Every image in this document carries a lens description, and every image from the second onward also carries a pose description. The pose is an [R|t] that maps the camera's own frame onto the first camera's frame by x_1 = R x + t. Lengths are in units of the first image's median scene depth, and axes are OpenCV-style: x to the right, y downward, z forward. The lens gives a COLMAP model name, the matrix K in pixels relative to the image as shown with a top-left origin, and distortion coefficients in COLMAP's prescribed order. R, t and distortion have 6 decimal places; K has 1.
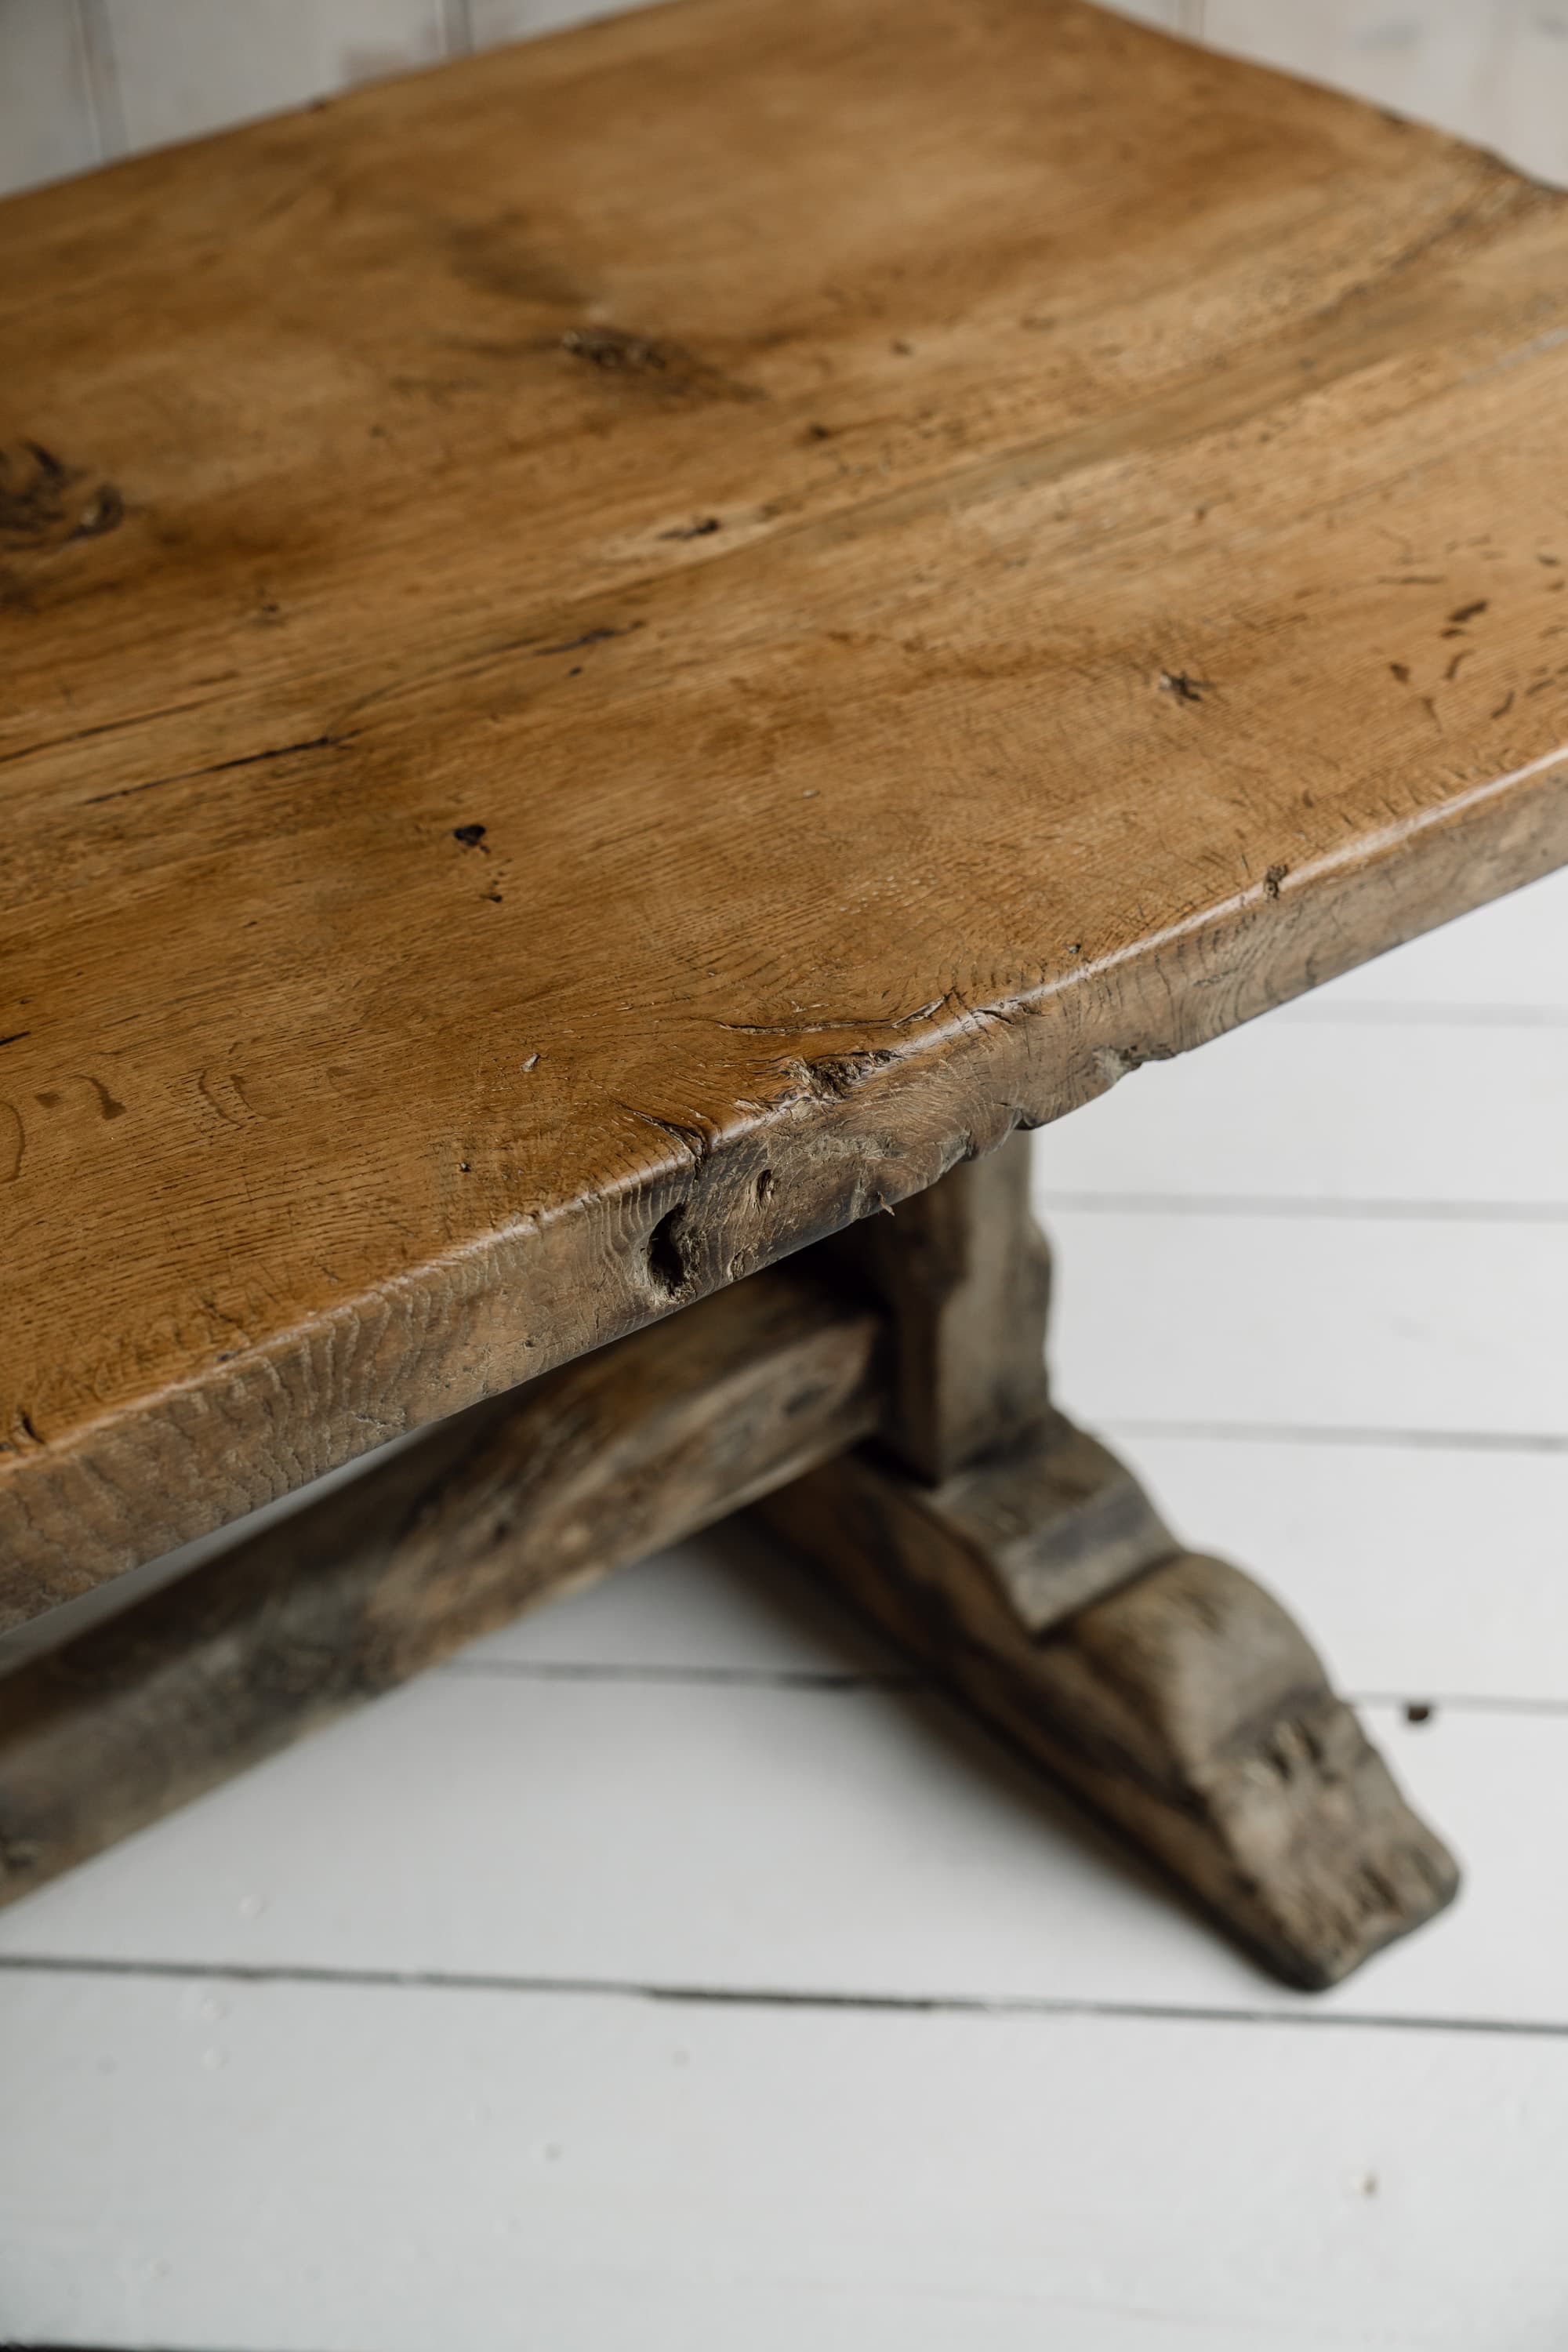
lens RADIAL K [[3446.6, 0, 805.0], [0, 3446.6, 1162.9], [0, 0, 1]] dist [0.017265, 0.000000]
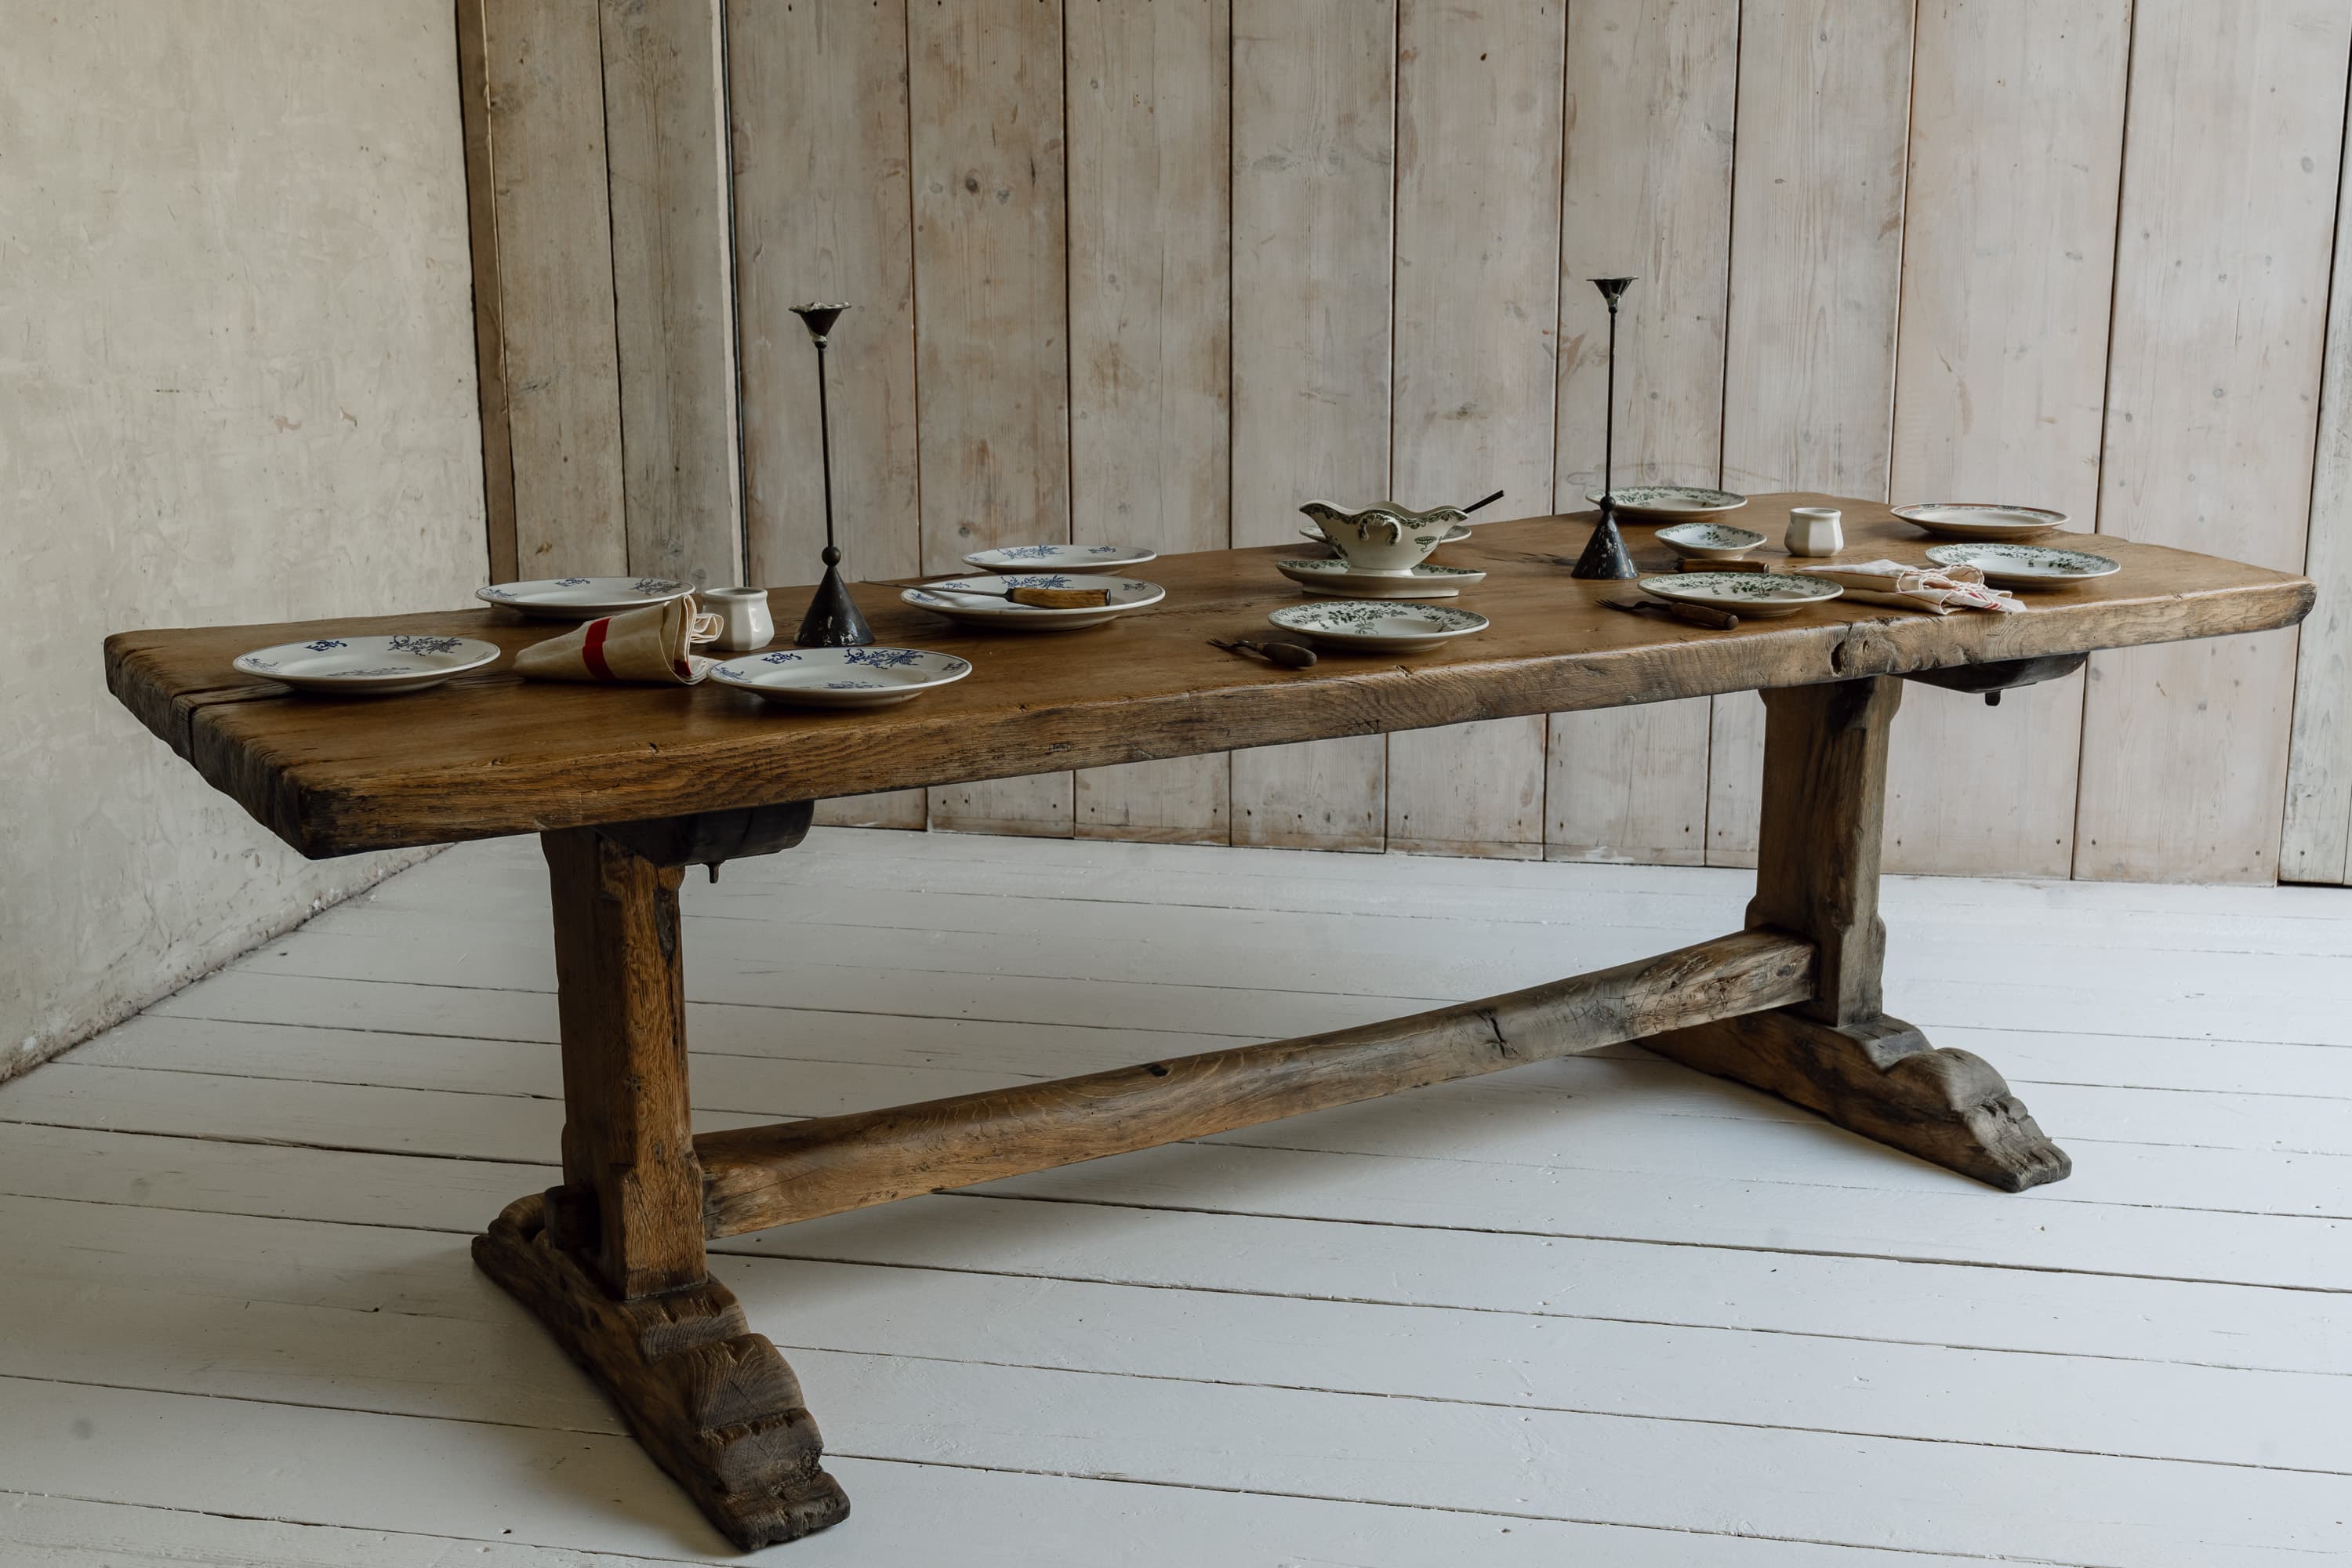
lens RADIAL K [[2562.6, 0, 1165.5], [0, 2562.6, 800.4], [0, 0, 1]] dist [0.005702, 0.000000]
pose [[0.993317, 0.046503, -0.105638, -0.305831], [-0.084448, 0.916712, -0.390521, 0.859154], [0.078679, 0.396832, 0.914513, -0.925563]]
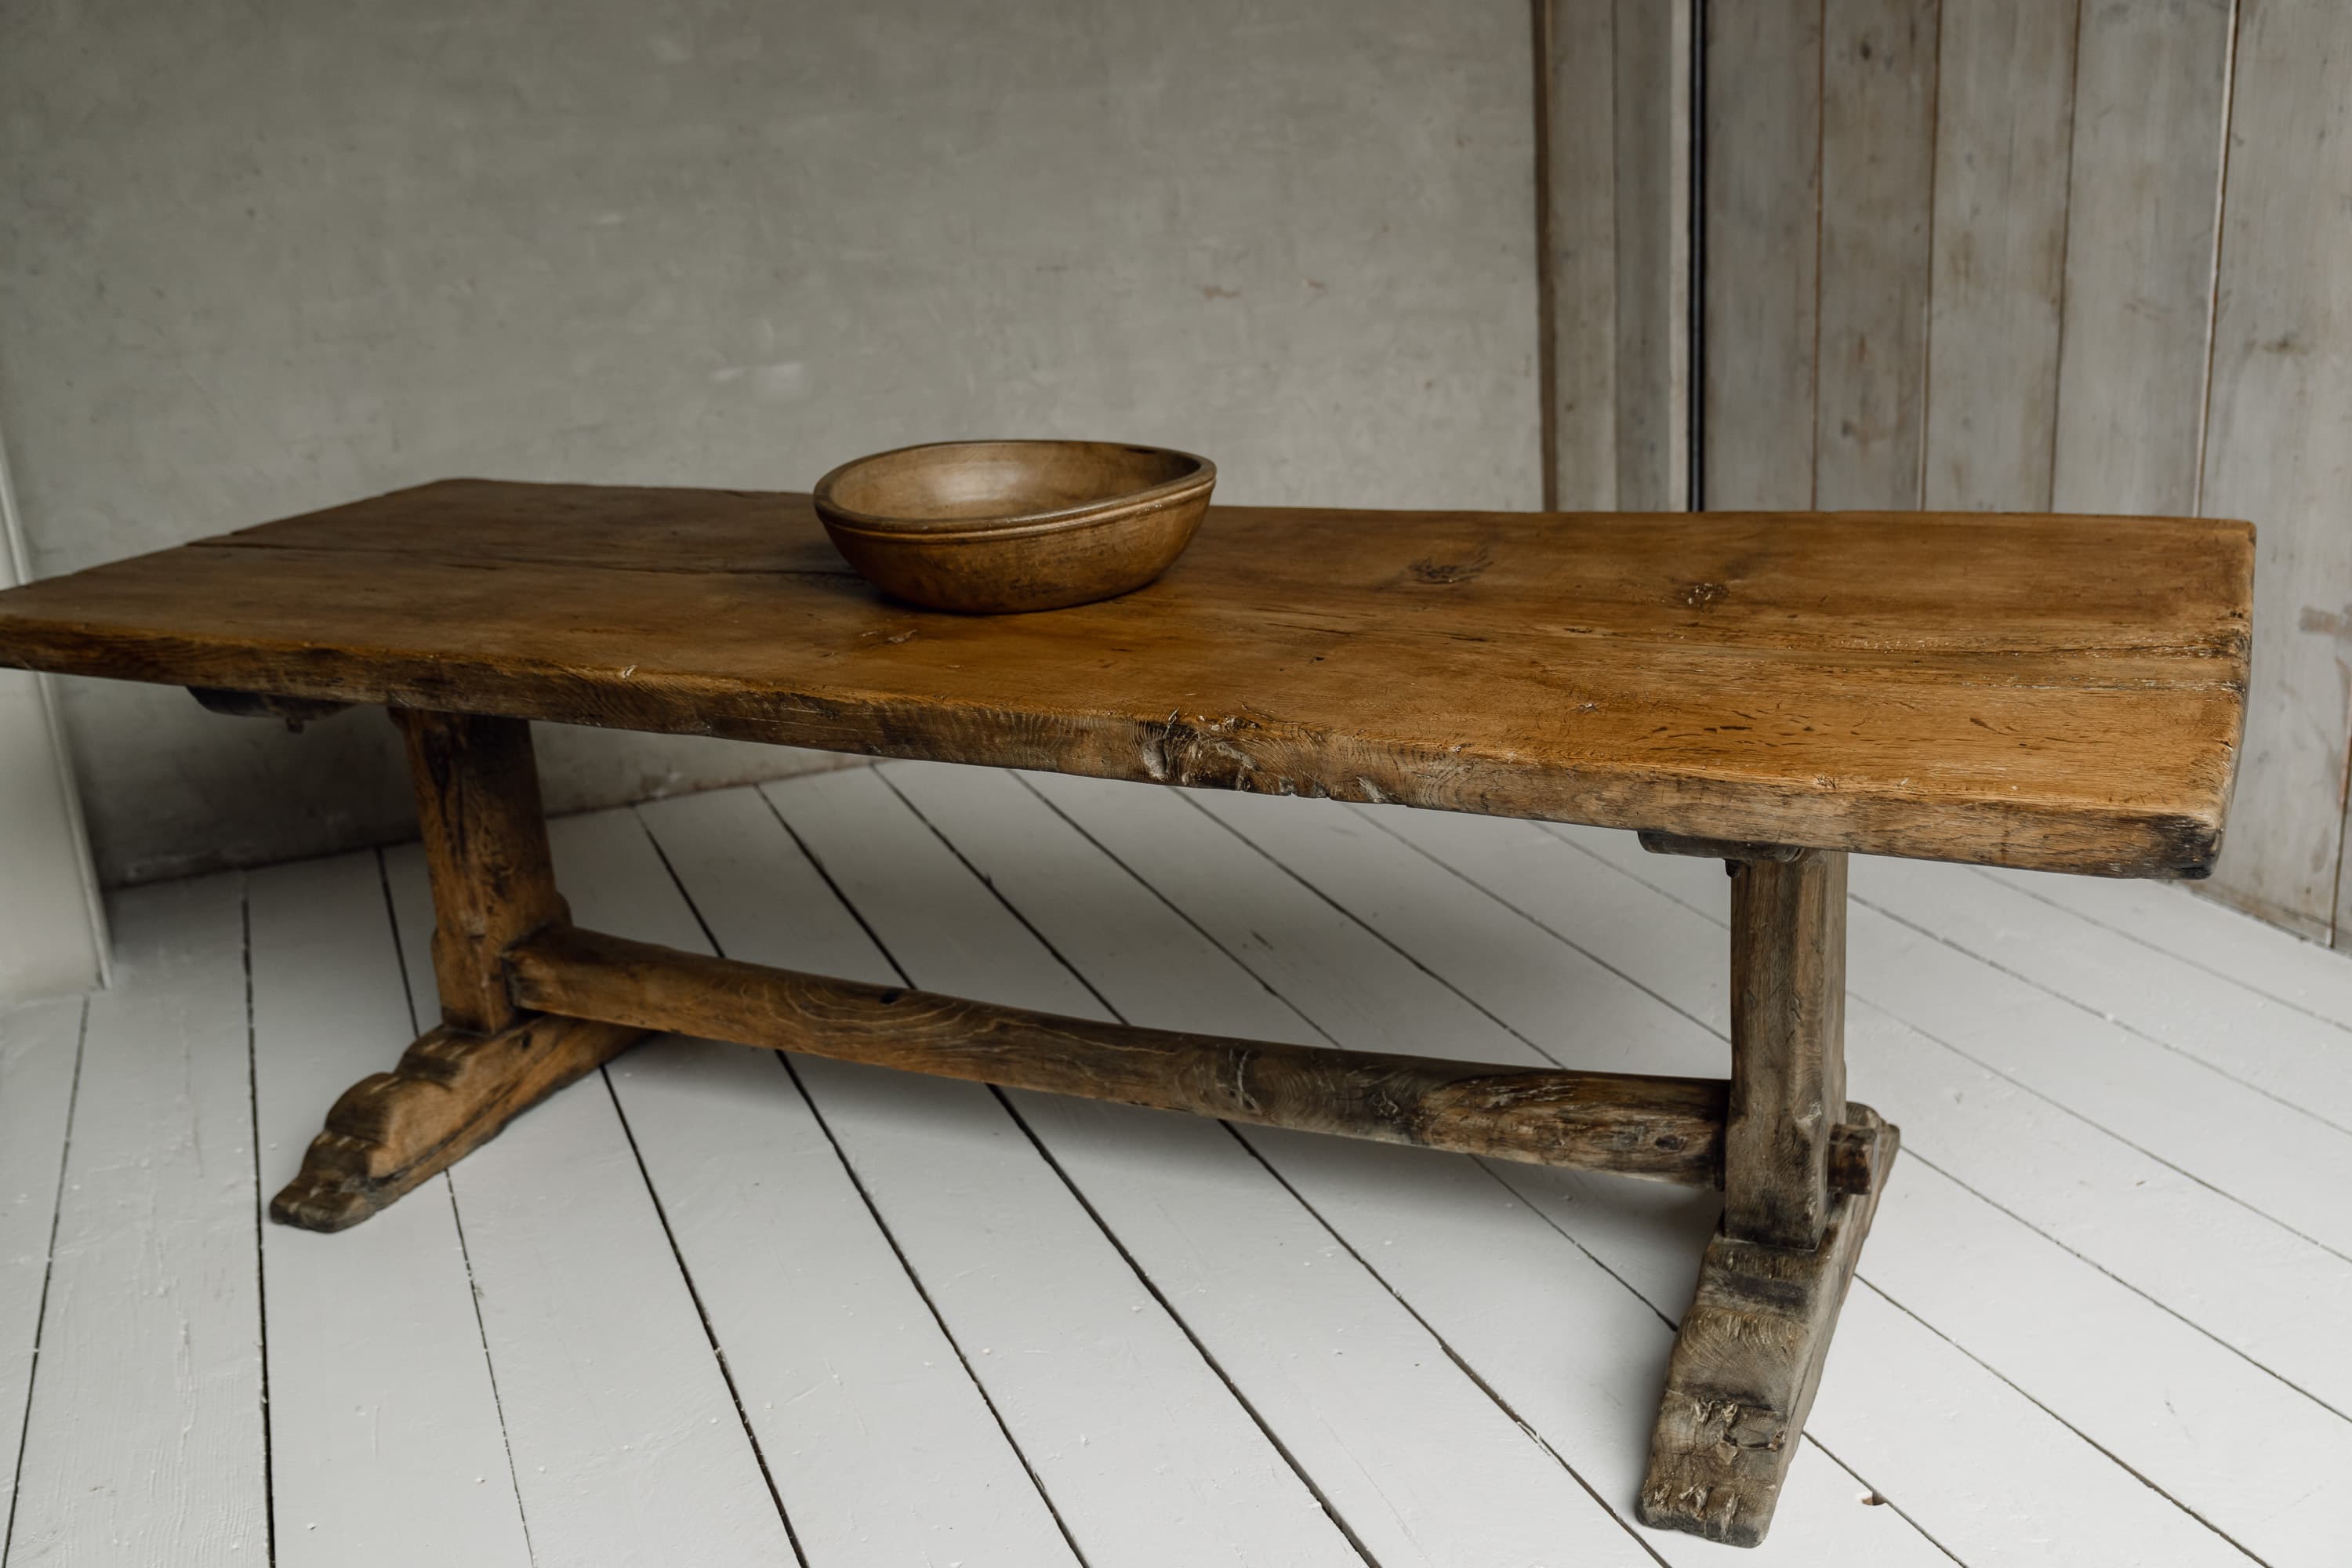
lens RADIAL K [[2251.6, 0, 1190.8], [0, 2251.6, 775.5], [0, 0, 1]] dist [-0.002642, 0.000000]
pose [[0.449642, 0.268049, -0.852040, 1.076008], [-0.486802, 0.873330, 0.017850, -0.003193], [0.748897, 0.406748, 0.523172, 0.073912]]
